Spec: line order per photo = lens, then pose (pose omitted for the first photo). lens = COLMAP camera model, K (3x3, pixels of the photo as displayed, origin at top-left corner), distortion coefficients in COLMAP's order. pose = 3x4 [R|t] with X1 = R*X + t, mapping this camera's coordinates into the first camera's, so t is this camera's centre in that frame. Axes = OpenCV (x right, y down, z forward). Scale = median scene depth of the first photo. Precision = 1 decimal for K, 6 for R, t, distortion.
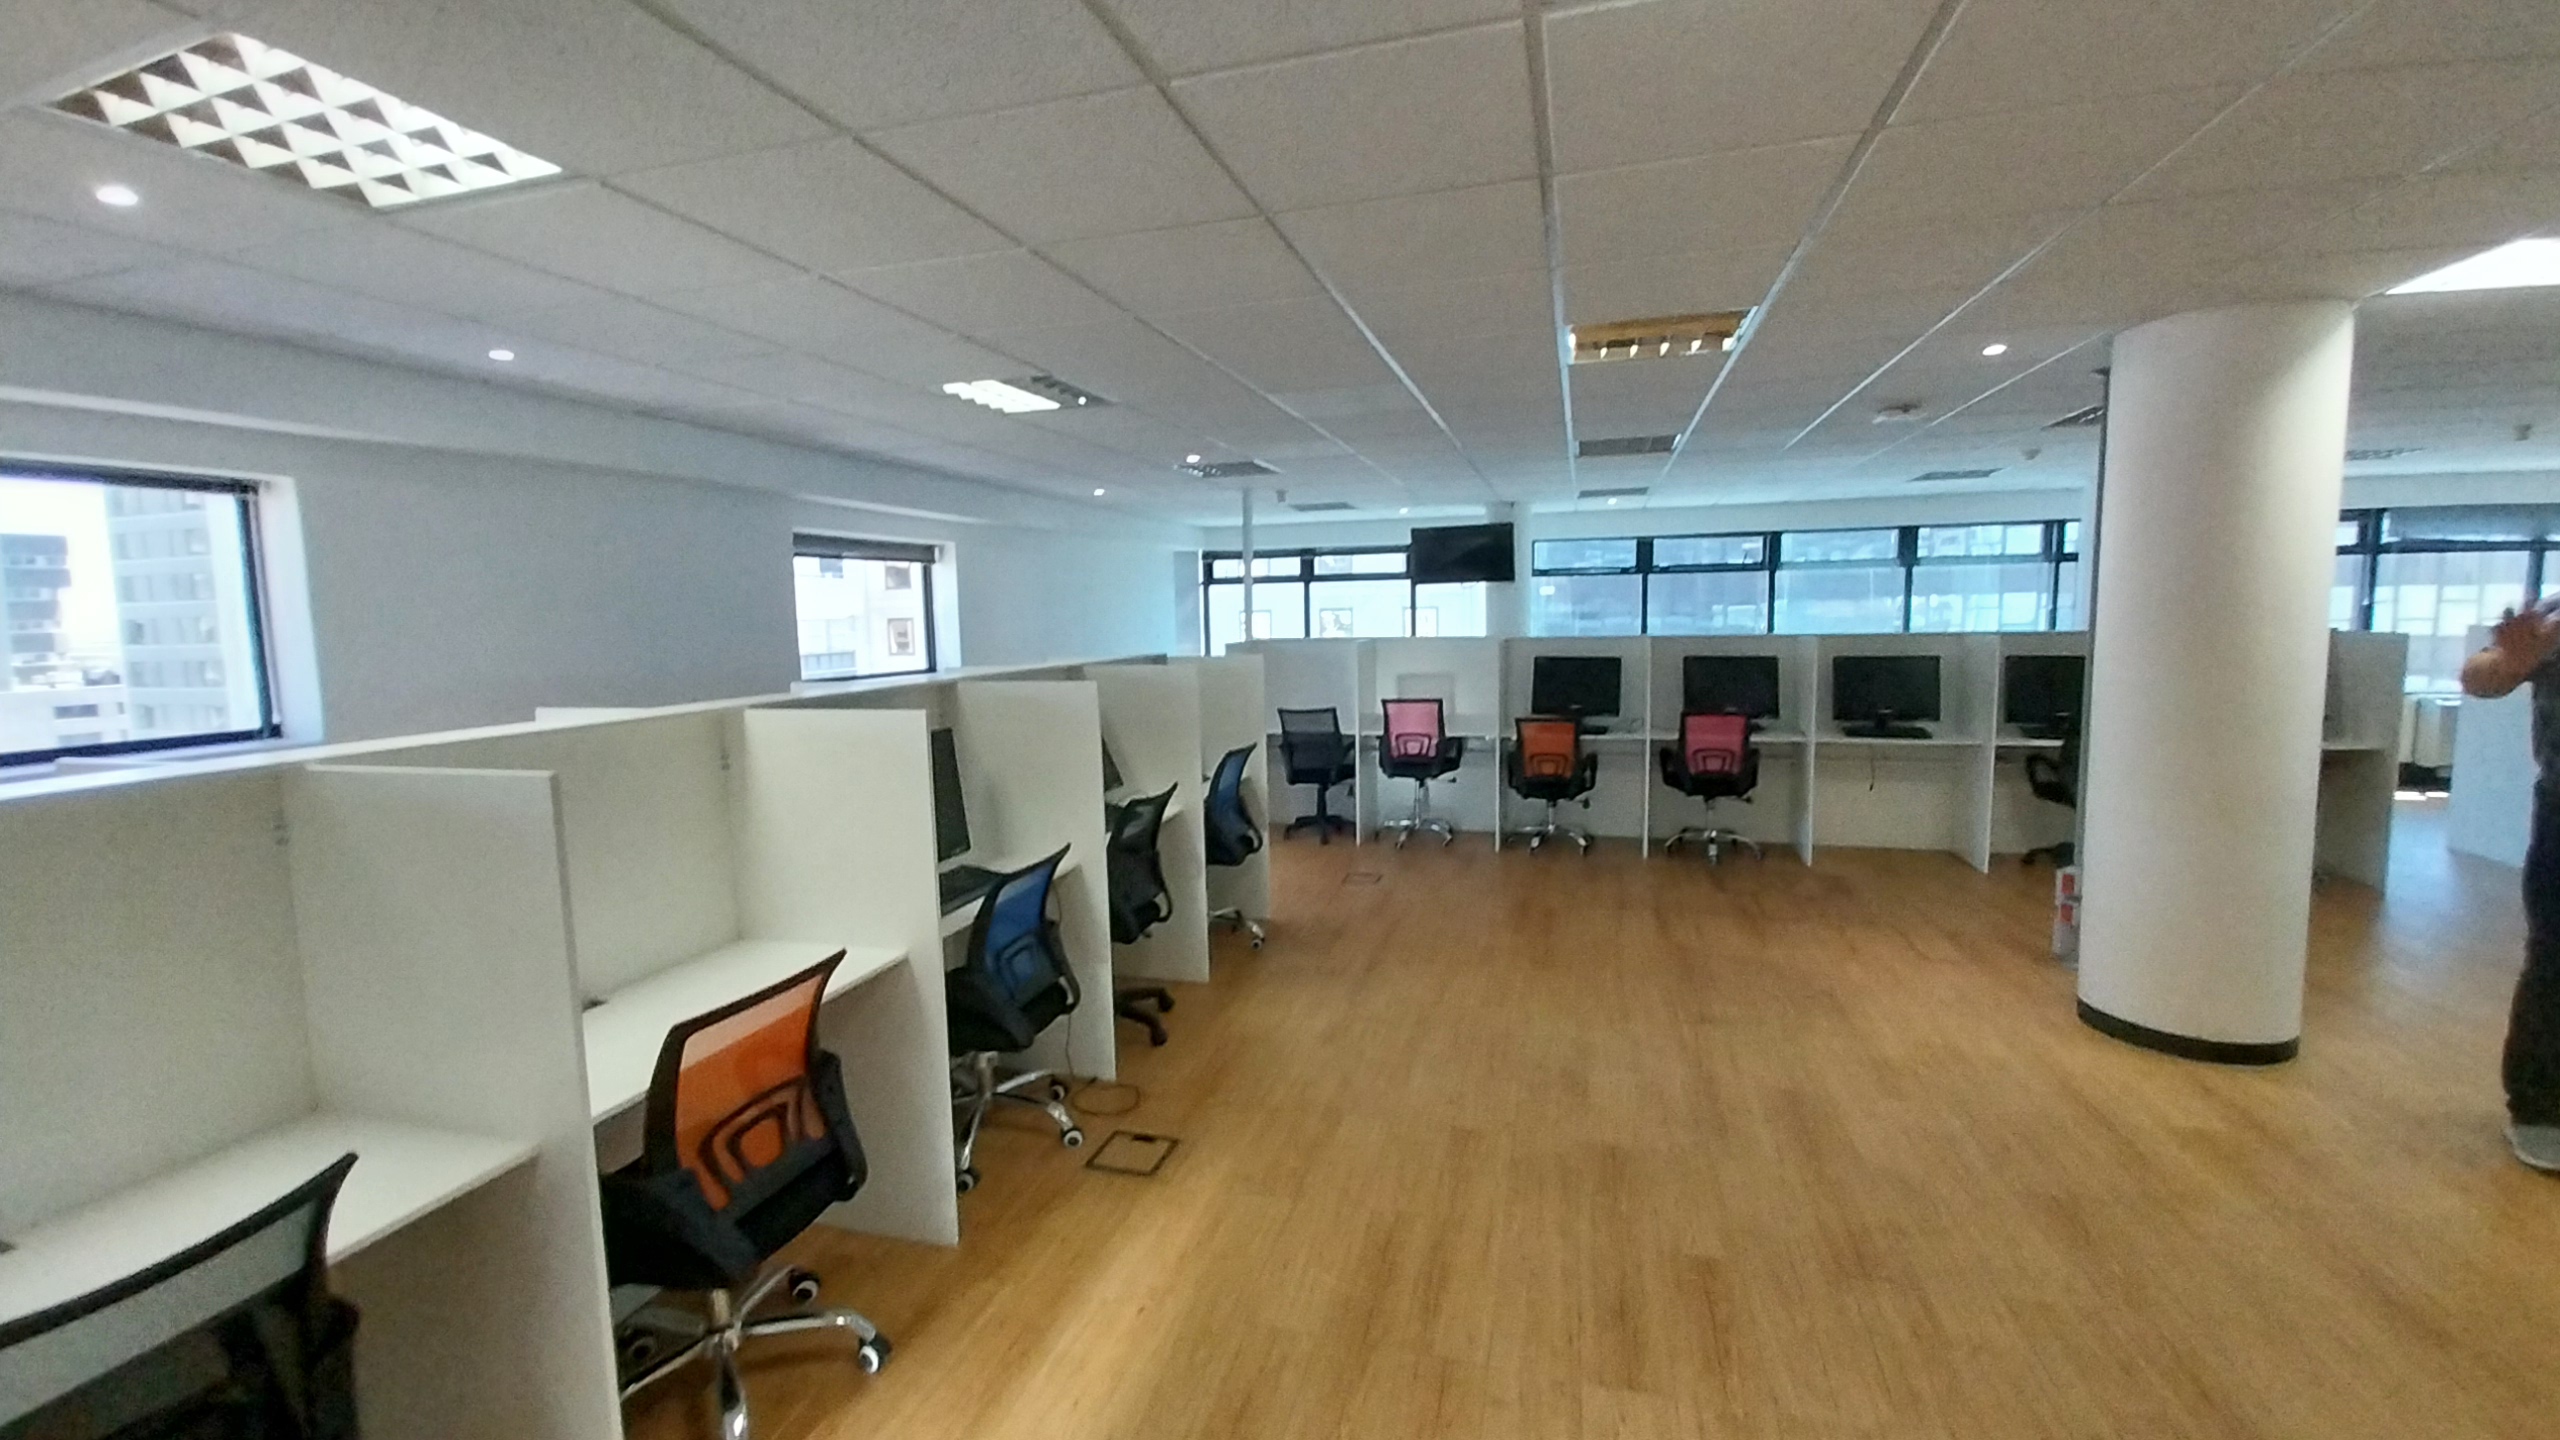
lens RADIAL K [[1002.6, 0, 1273.3], [0, 1002.6, 706.8], [0, 0, 1]] dist [0.008928, -0.008734]
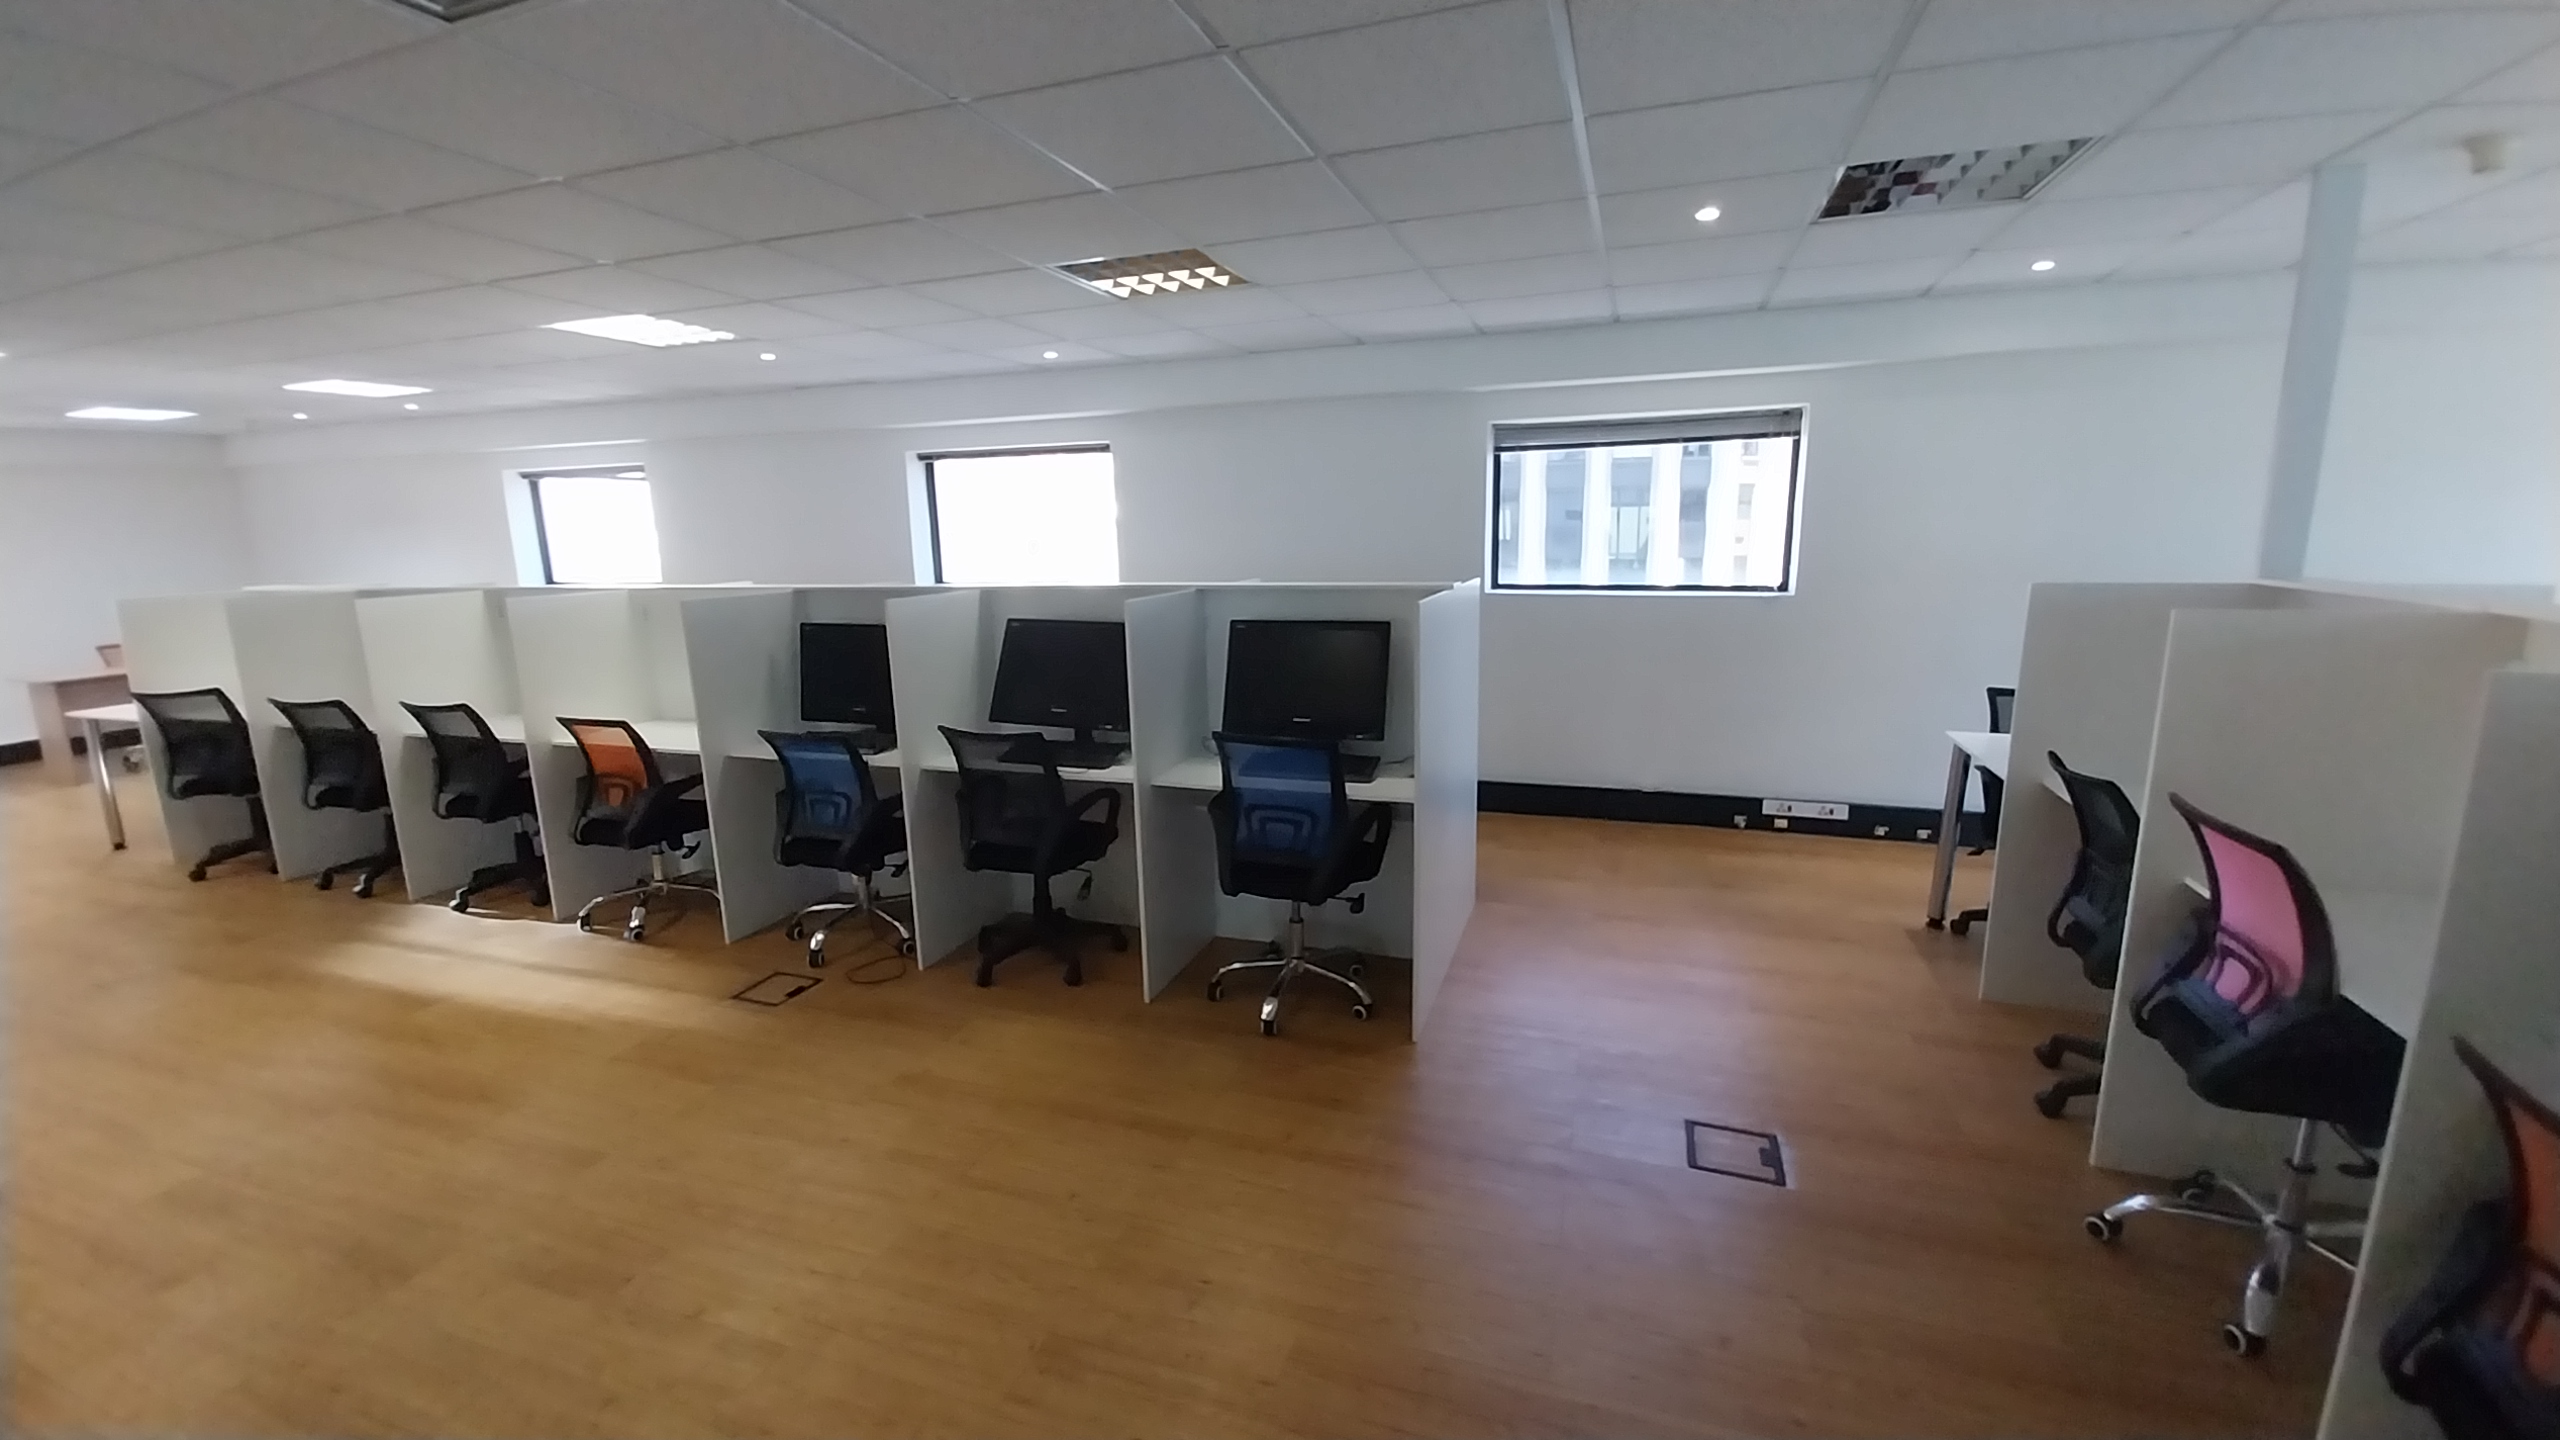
lens RADIAL K [[1002.6, 0, 1308.4], [0, 1002.6, 687.5], [0, 0, 1]] dist [0.008928, -0.008734]
pose [[-0.034785, 0.182255, -0.982636, 0.417415], [-0.073747, 0.980082, 0.184392, -0.077724], [0.996670, 0.078880, -0.020651, 0.712390]]
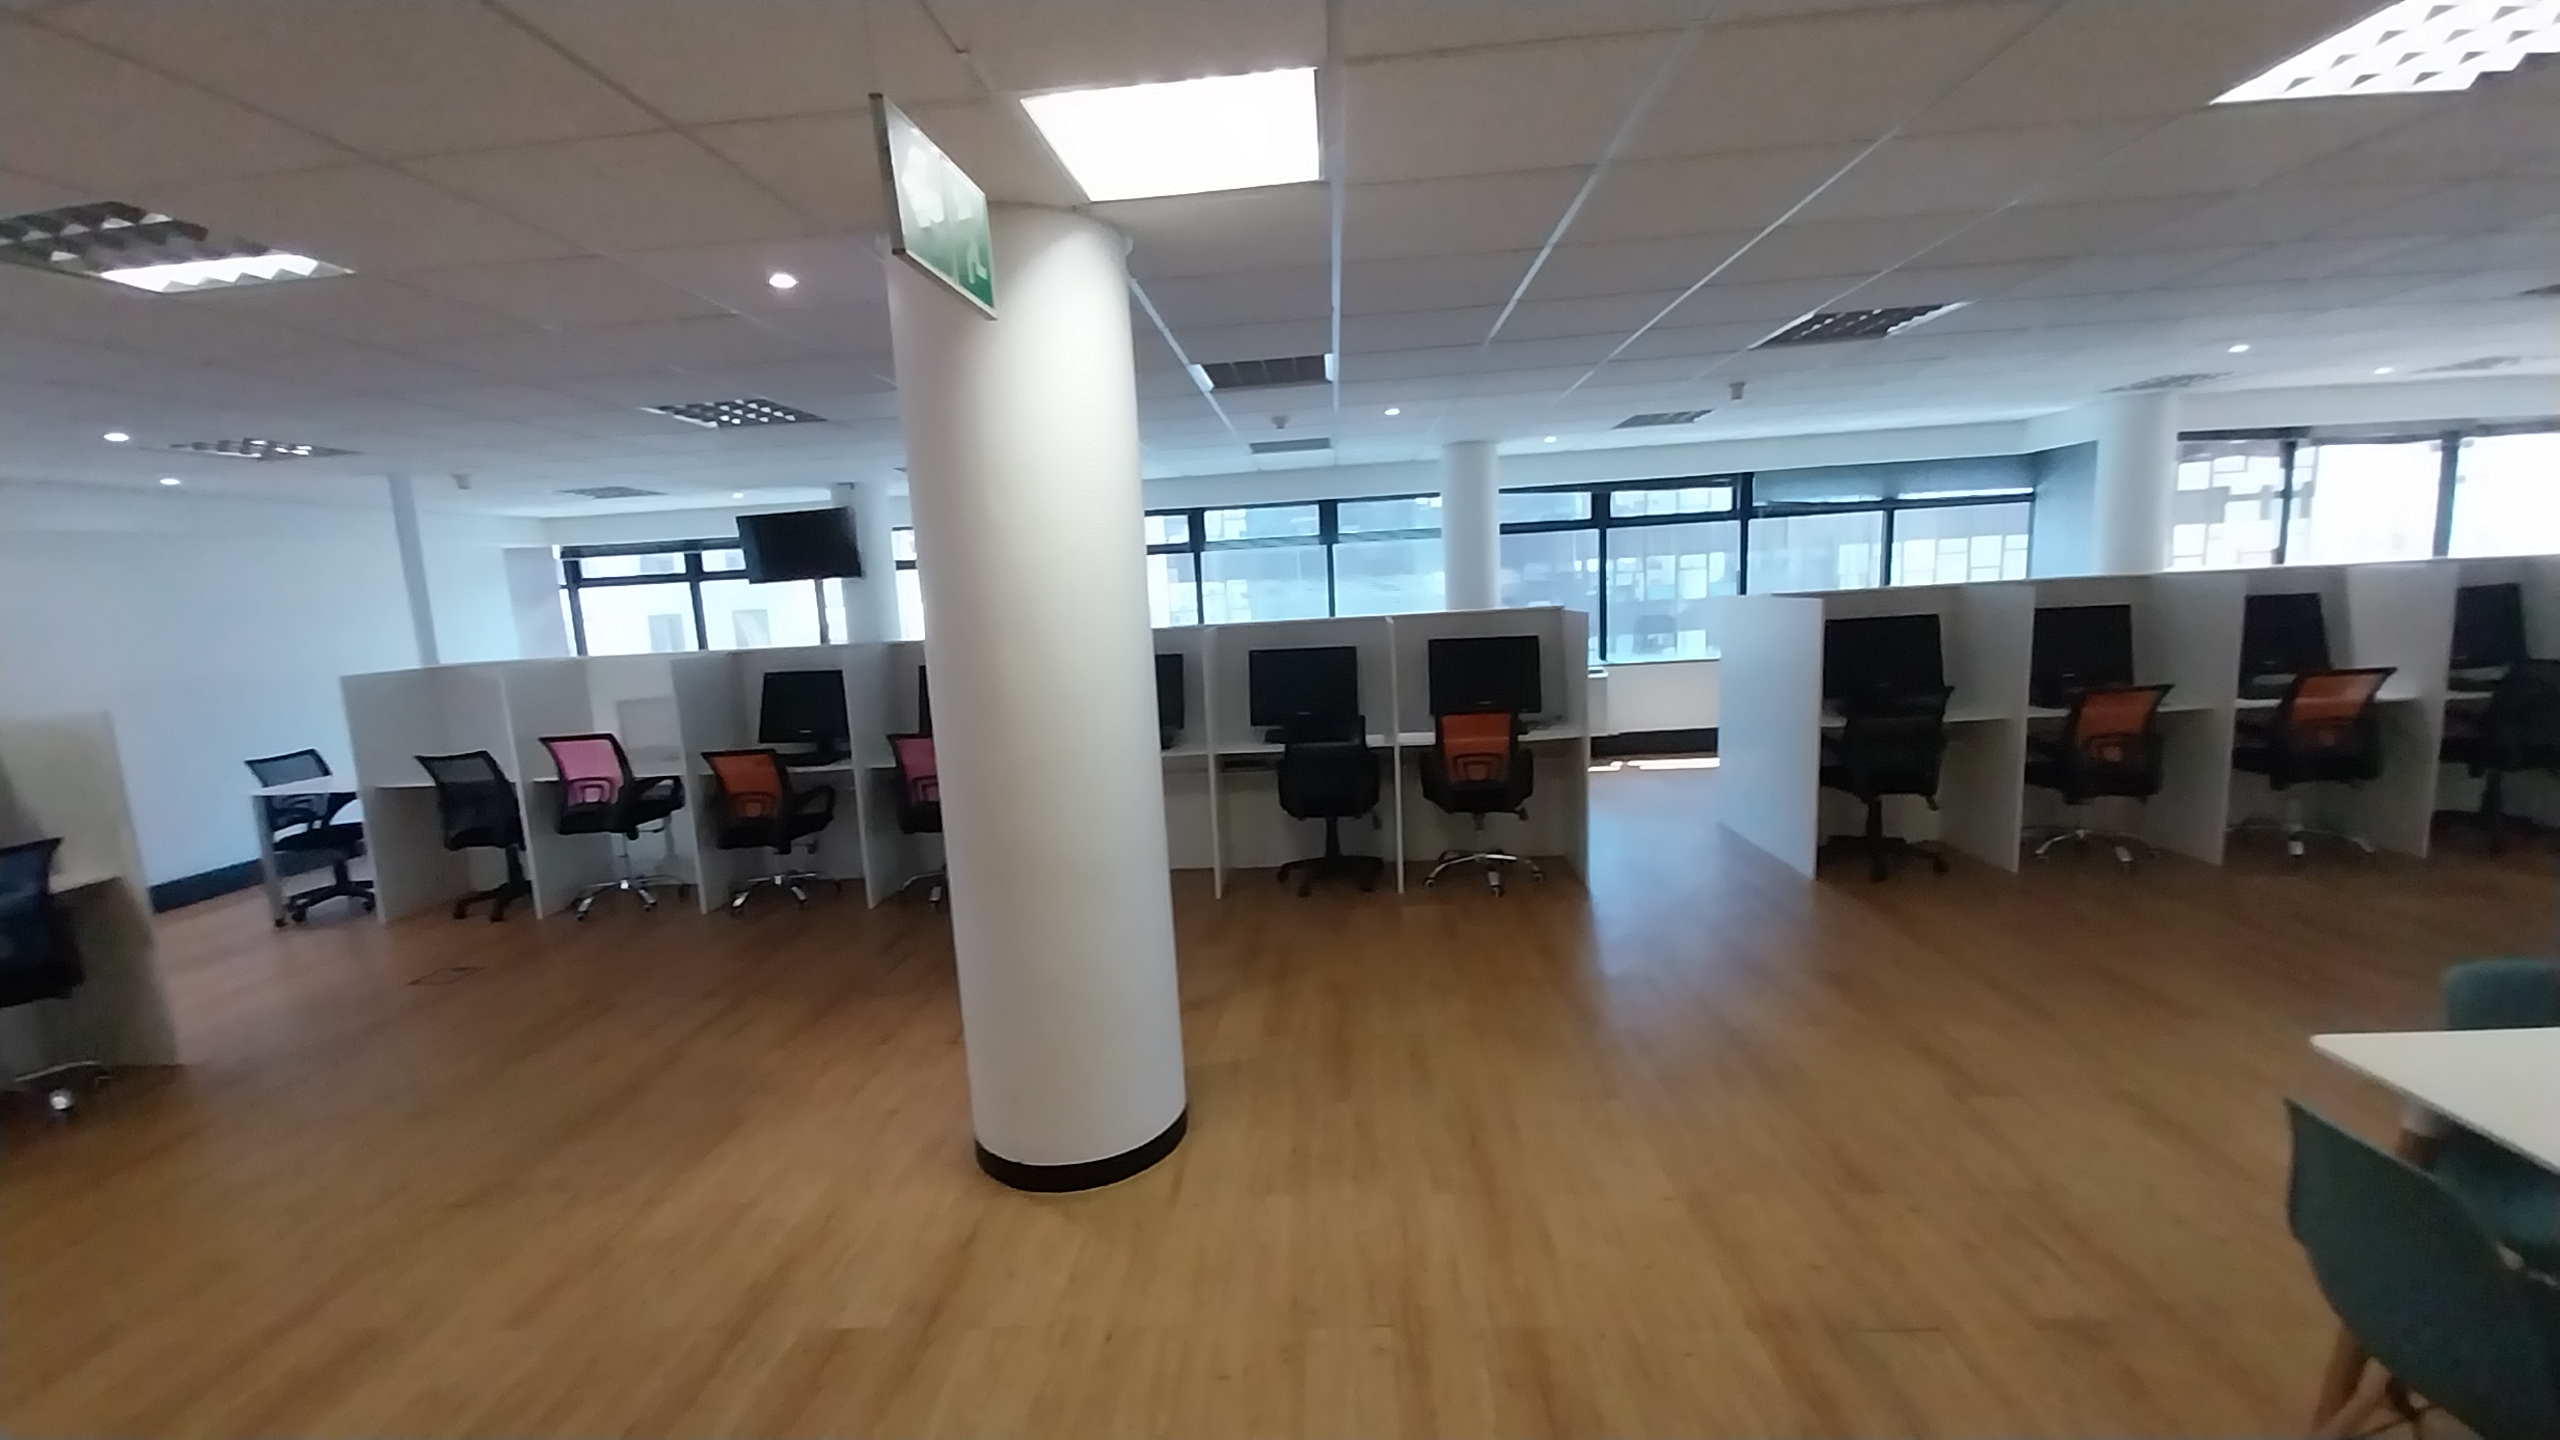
lens RADIAL K [[1002.6, 0, 1255.1], [0, 1002.6, 747.4], [0, 0, 1]] dist [0.008928, -0.008734]
pose [[0.980062, -0.067659, 0.186819, 0.508110], [0.055950, 0.996166, 0.067255, -0.021653], [-0.190654, -0.055462, 0.980089, 0.104545]]
